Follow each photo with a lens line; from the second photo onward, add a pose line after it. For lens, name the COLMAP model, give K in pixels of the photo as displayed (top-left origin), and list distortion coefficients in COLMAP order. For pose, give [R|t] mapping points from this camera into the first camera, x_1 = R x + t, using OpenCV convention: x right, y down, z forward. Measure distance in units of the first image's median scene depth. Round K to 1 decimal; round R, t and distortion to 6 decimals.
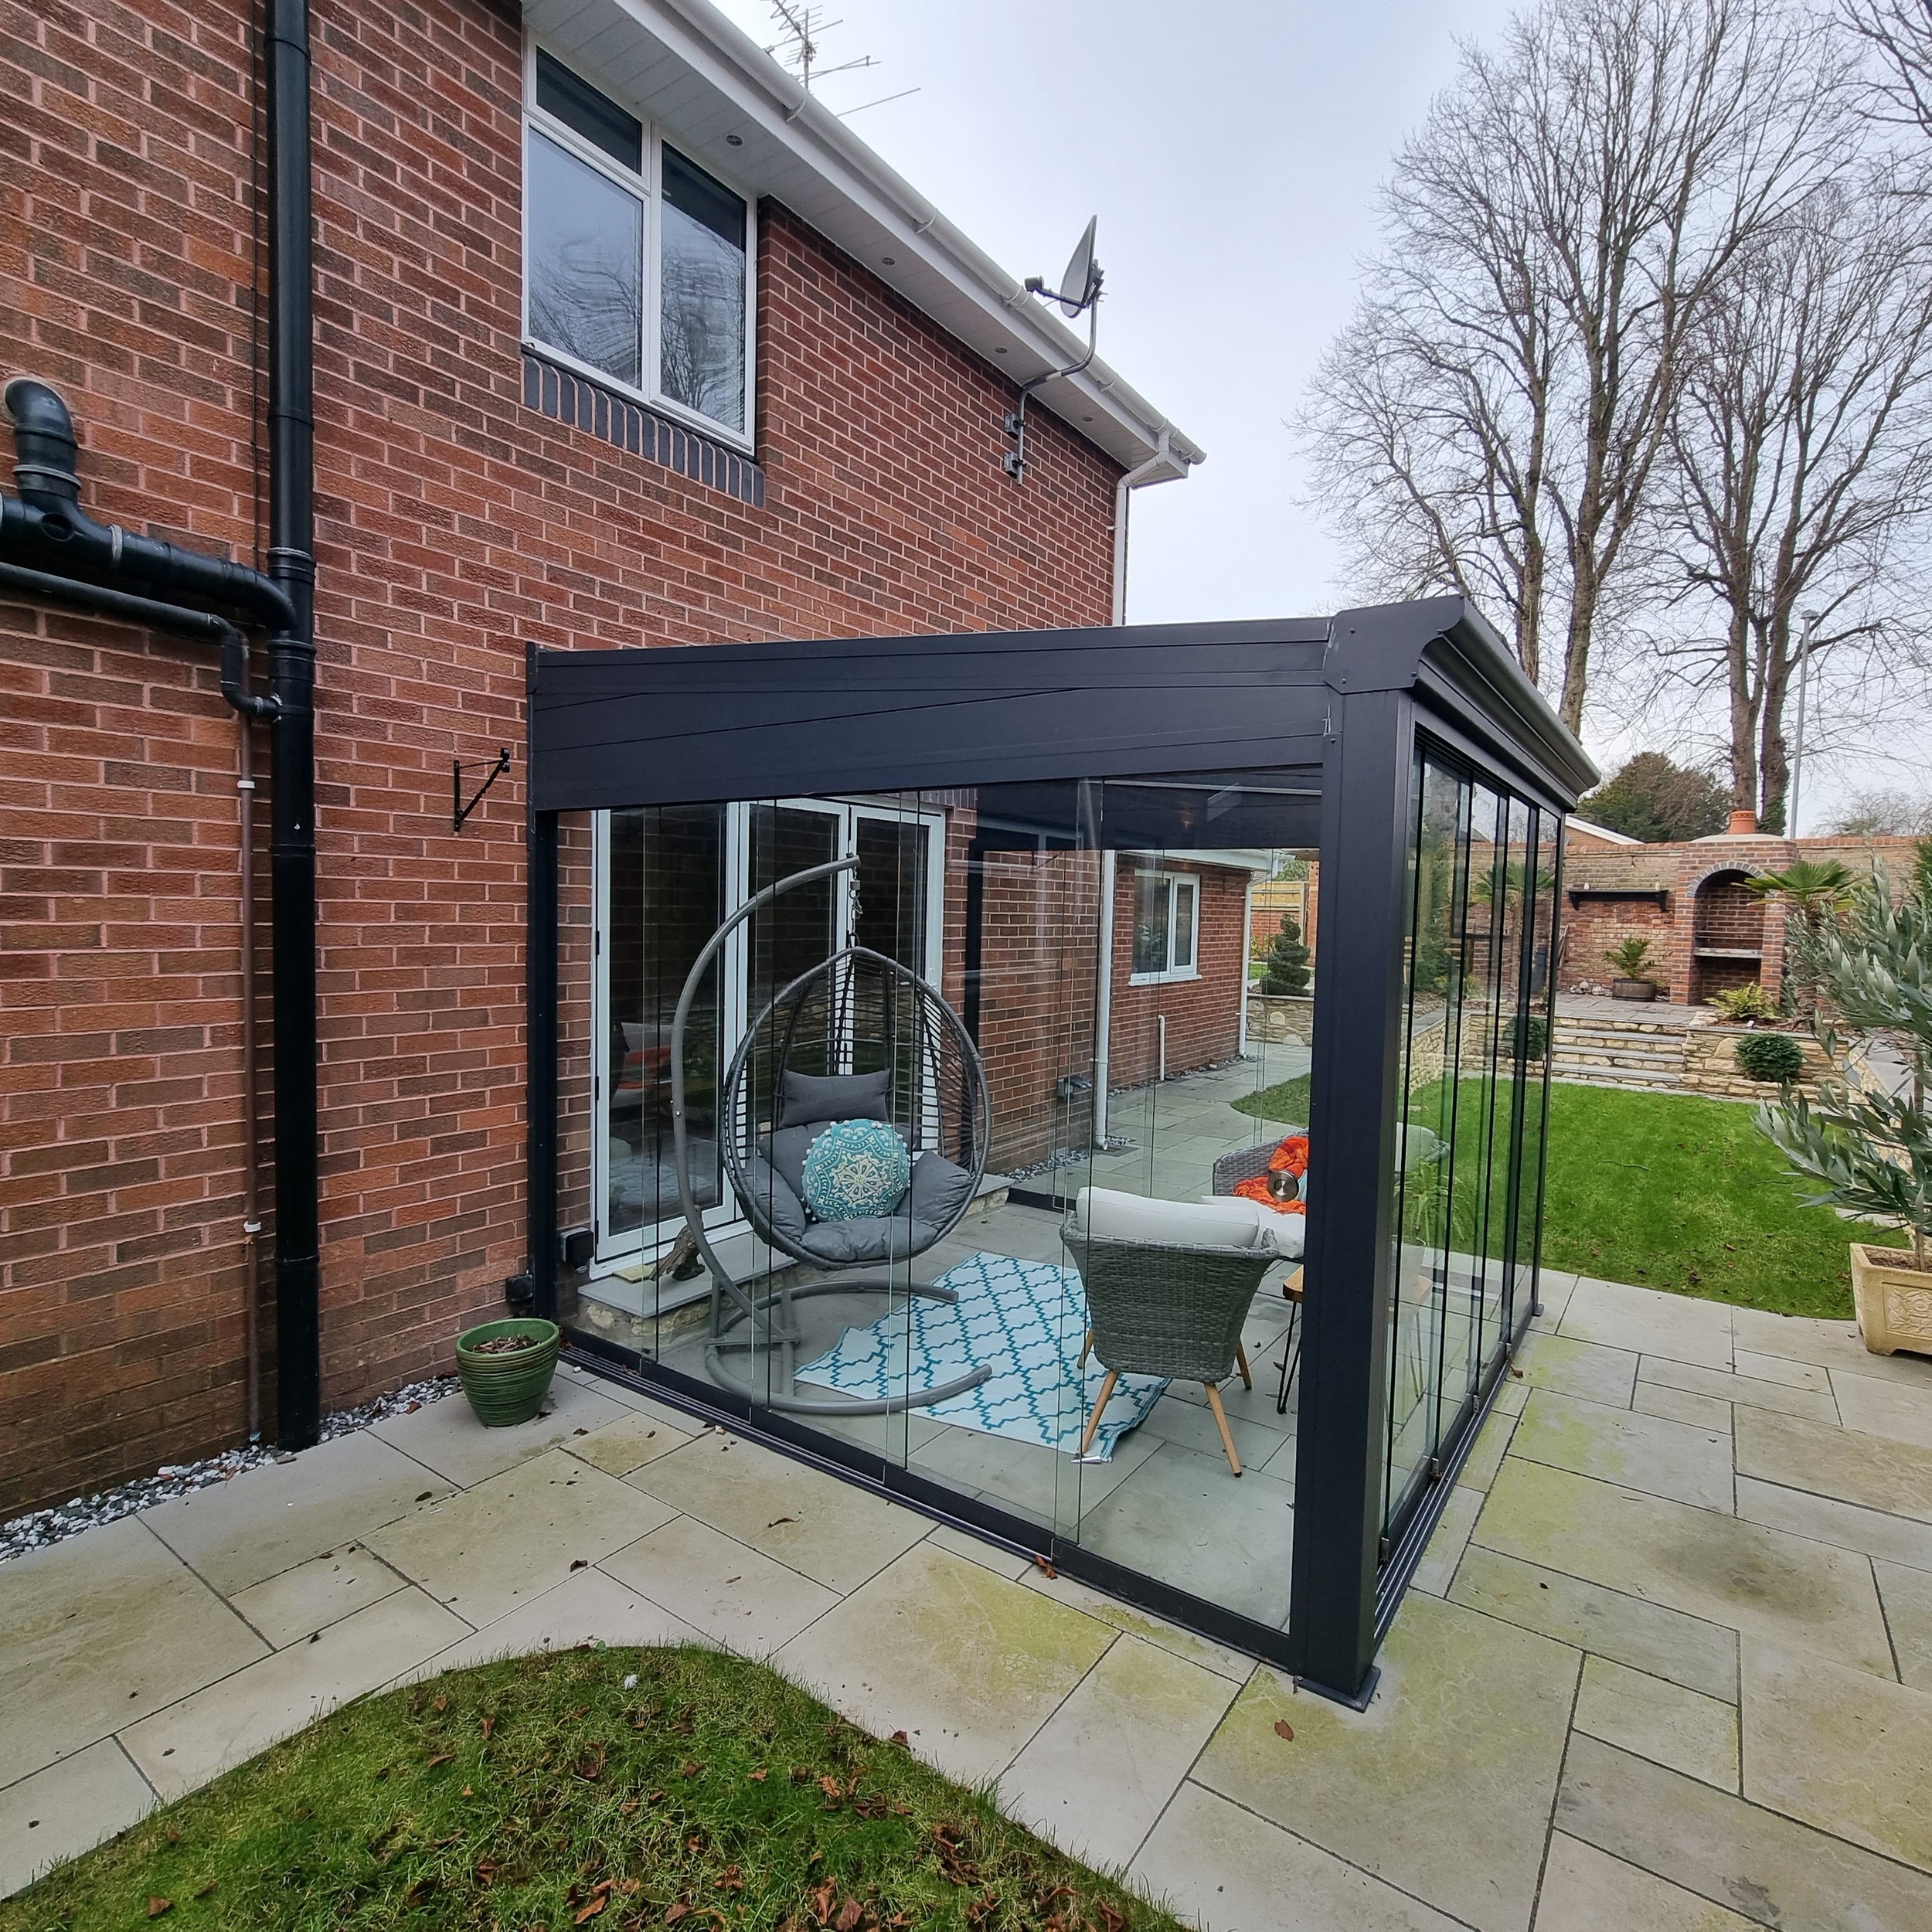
lens RADIAL K [[1056.7, 0, 981.5], [0, 1056.7, 964.1], [0, 0, 1]] dist [-0.000355, 0.001530]
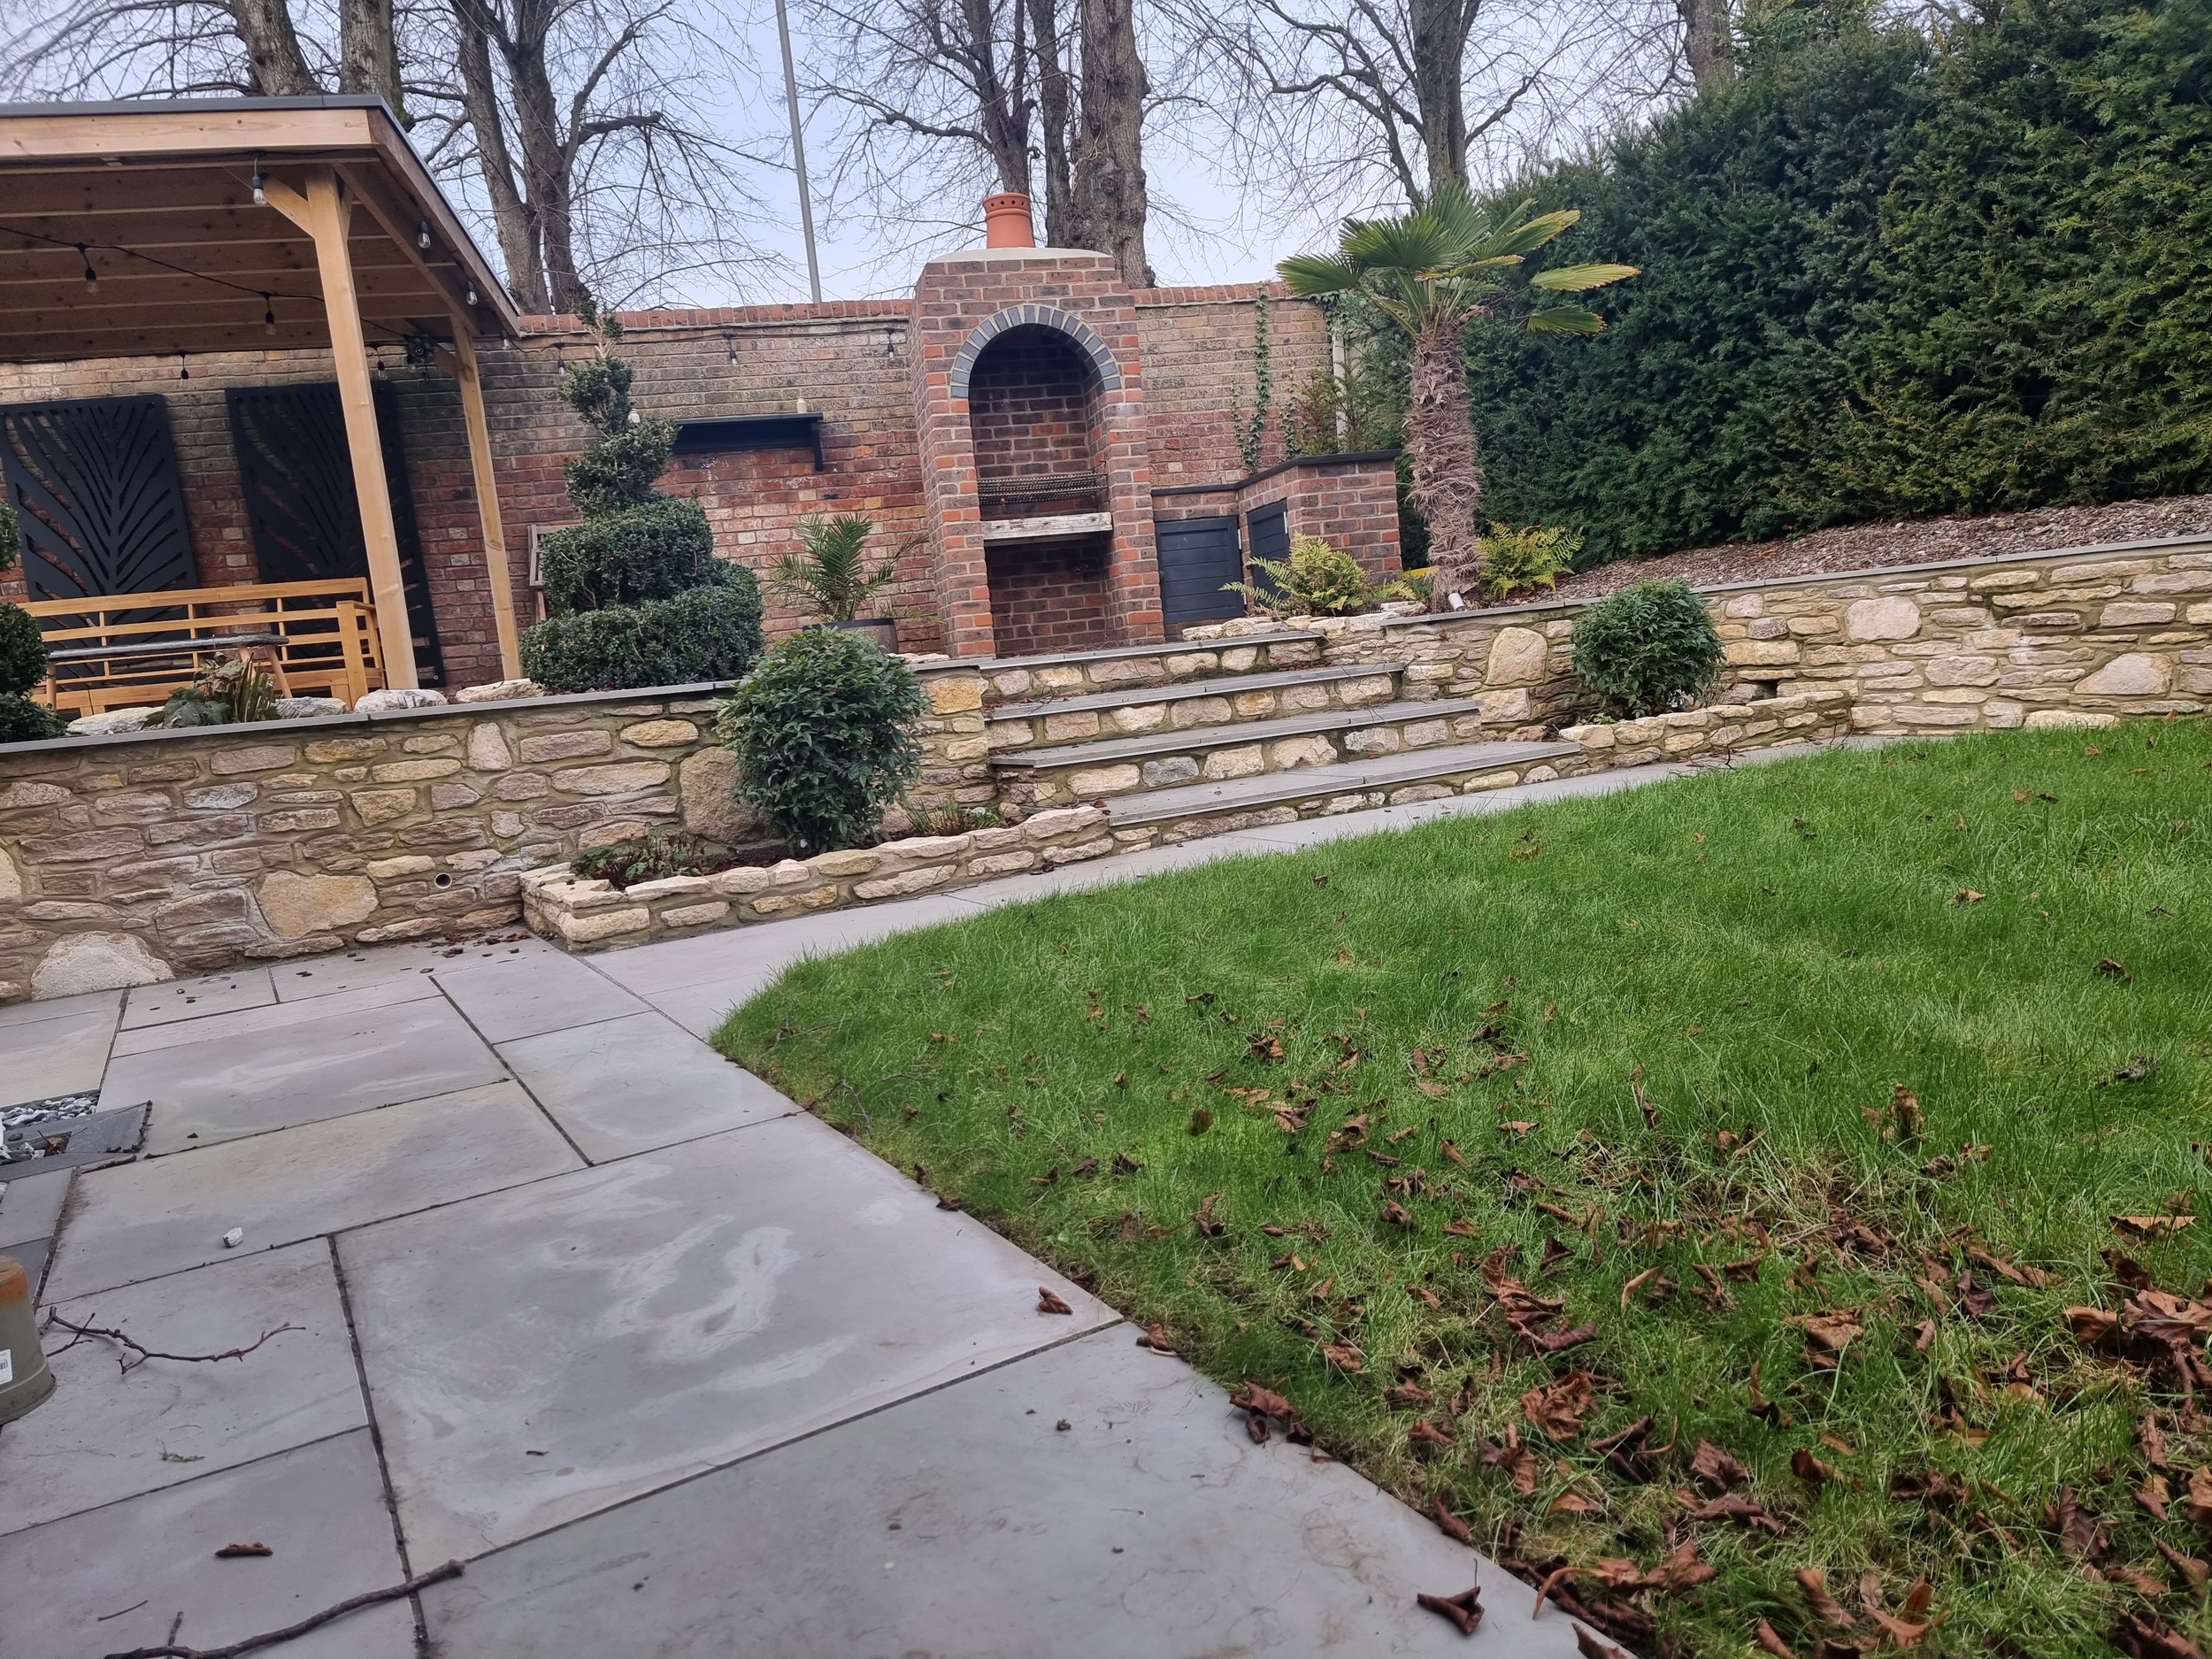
lens RADIAL K [[1527.5, 0, 1121.6], [0, 1527.5, 843.3], [0, 0, 1]] dist [0.054927, -0.023346]
pose [[0.411944, -0.178394, 0.893576, 0.121887], [0.155449, 0.980032, 0.123991, 0.041763], [-0.897852, 0.087828, 0.431450, 0.667599]]
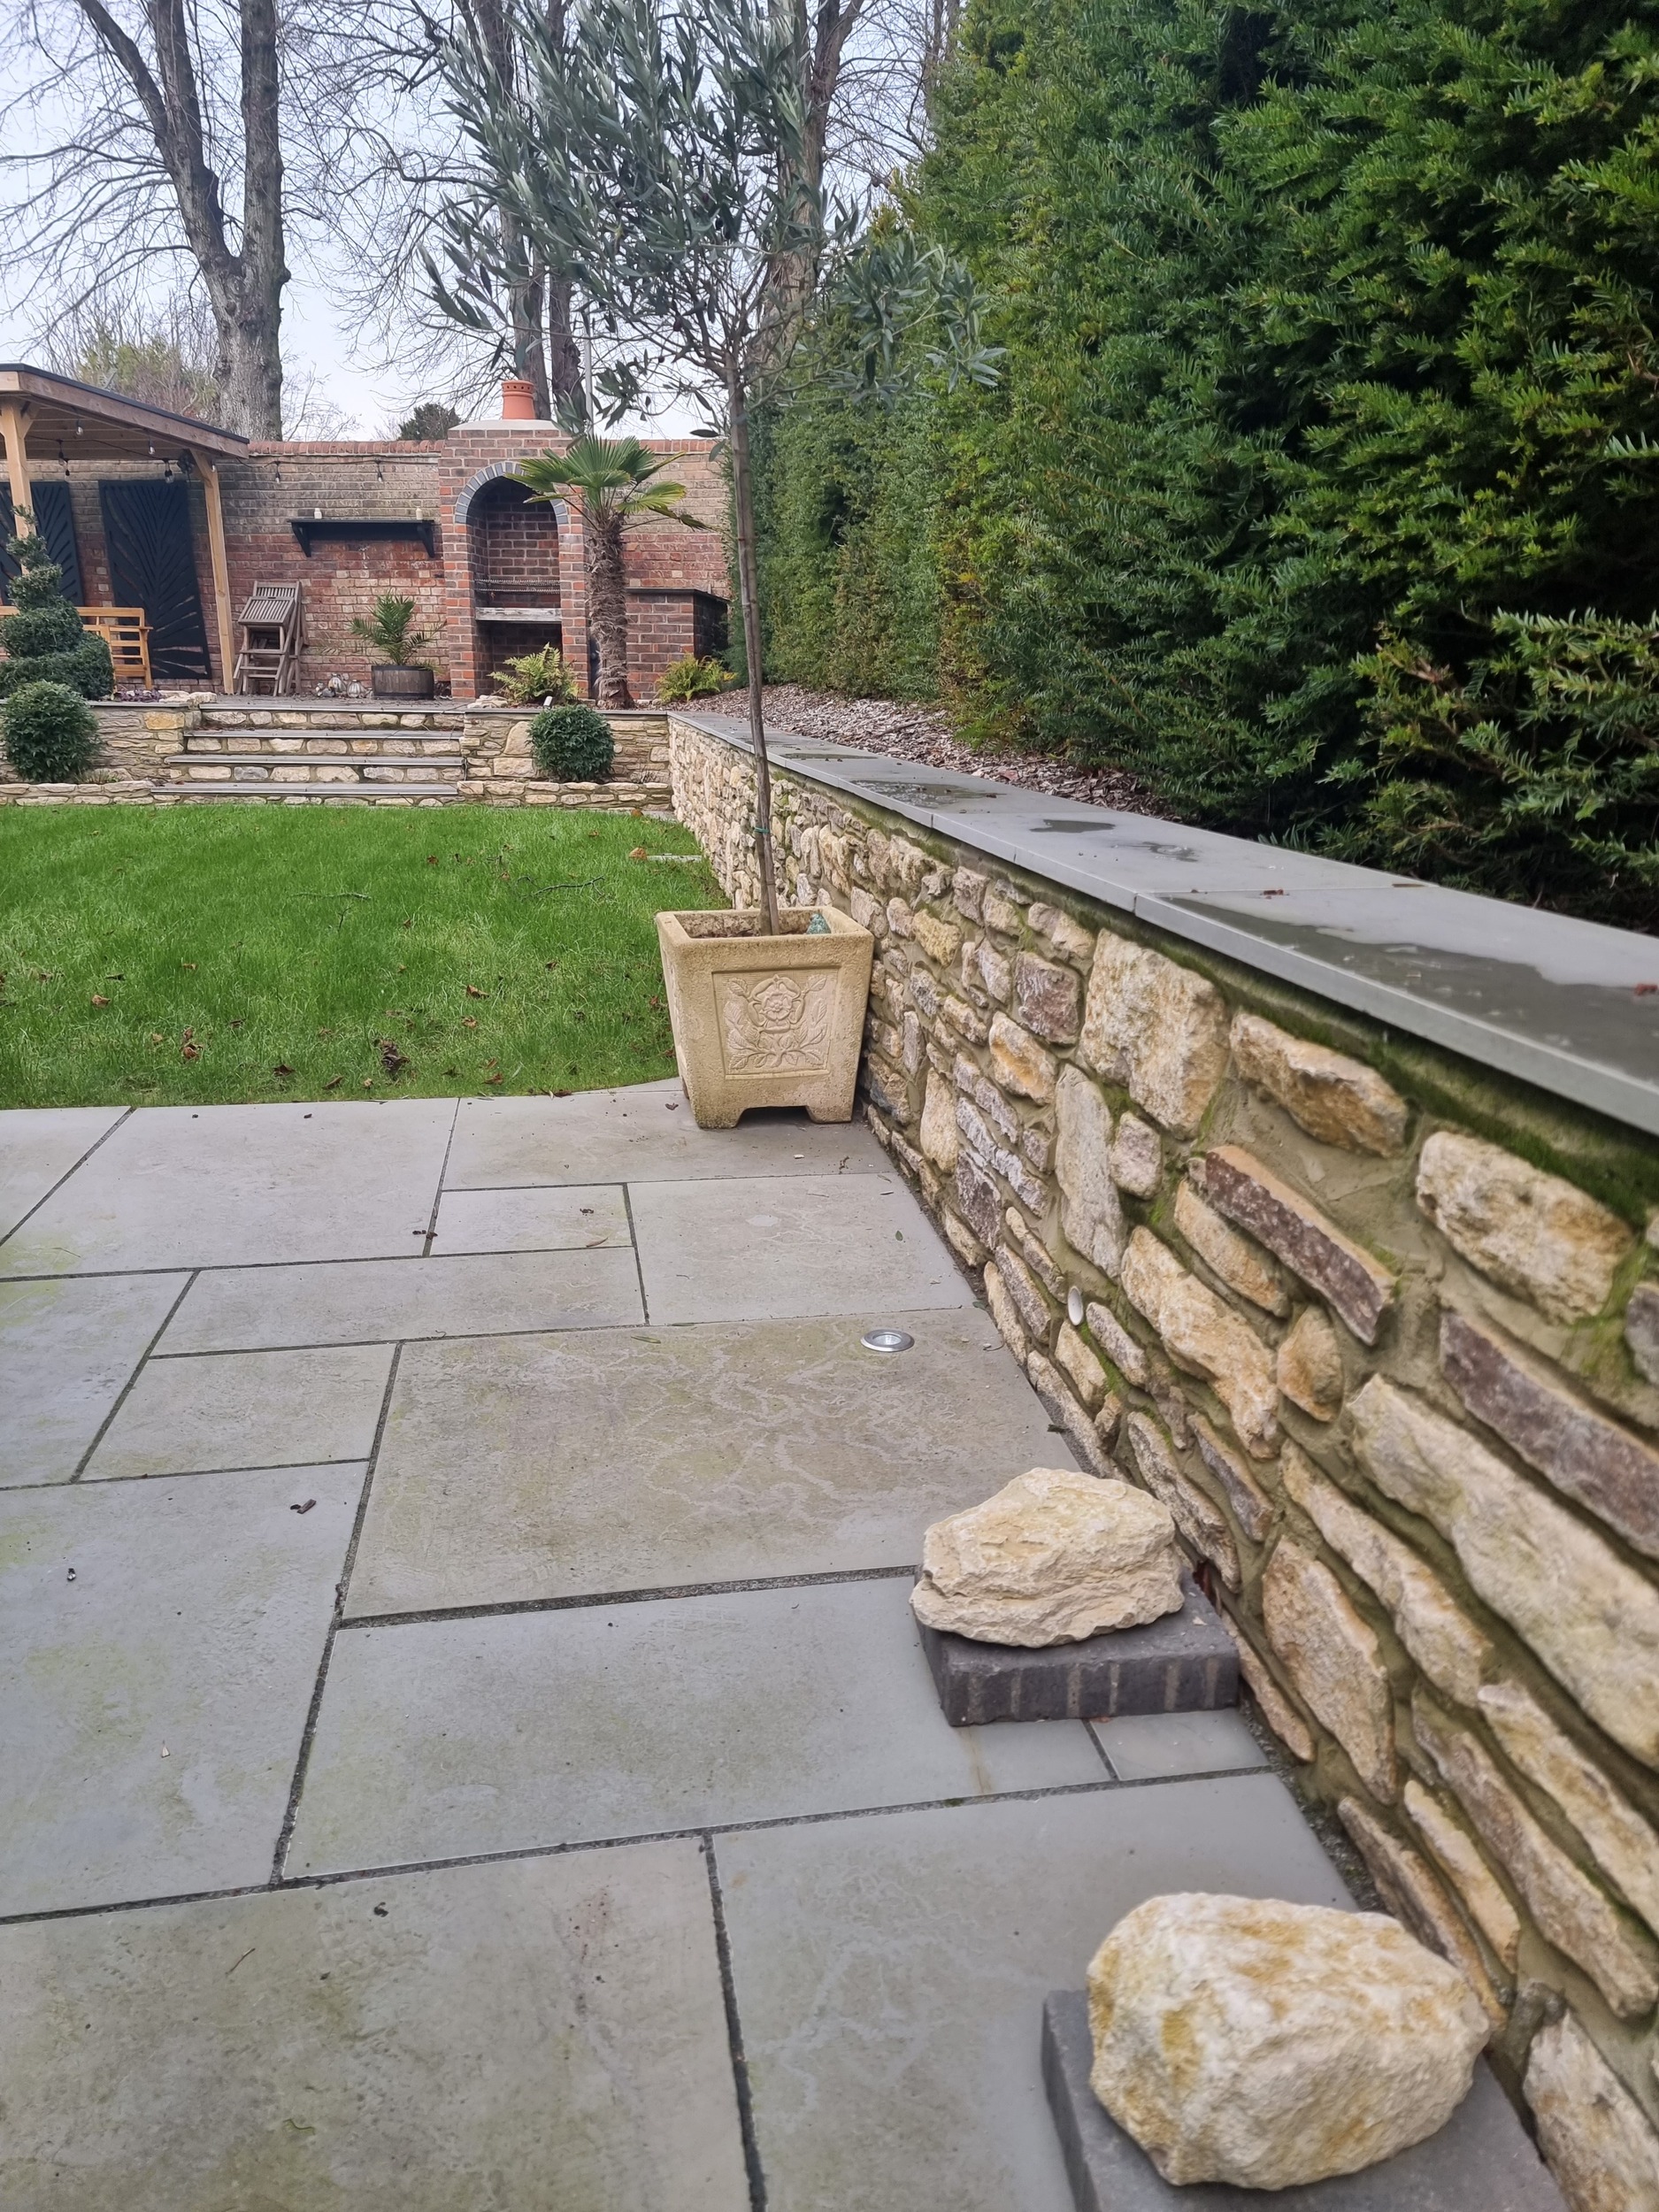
lens RADIAL K [[1527.5, 0, 824.0], [0, 1527.5, 1109.6], [0, 0, 1]] dist [0.054927, -0.023346]
pose [[0.710730, -0.205394, 0.672812, 0.125008], [0.046688, 0.968090, 0.246216, 0.057261], [-0.701914, -0.143581, 0.697640, 0.144536]]
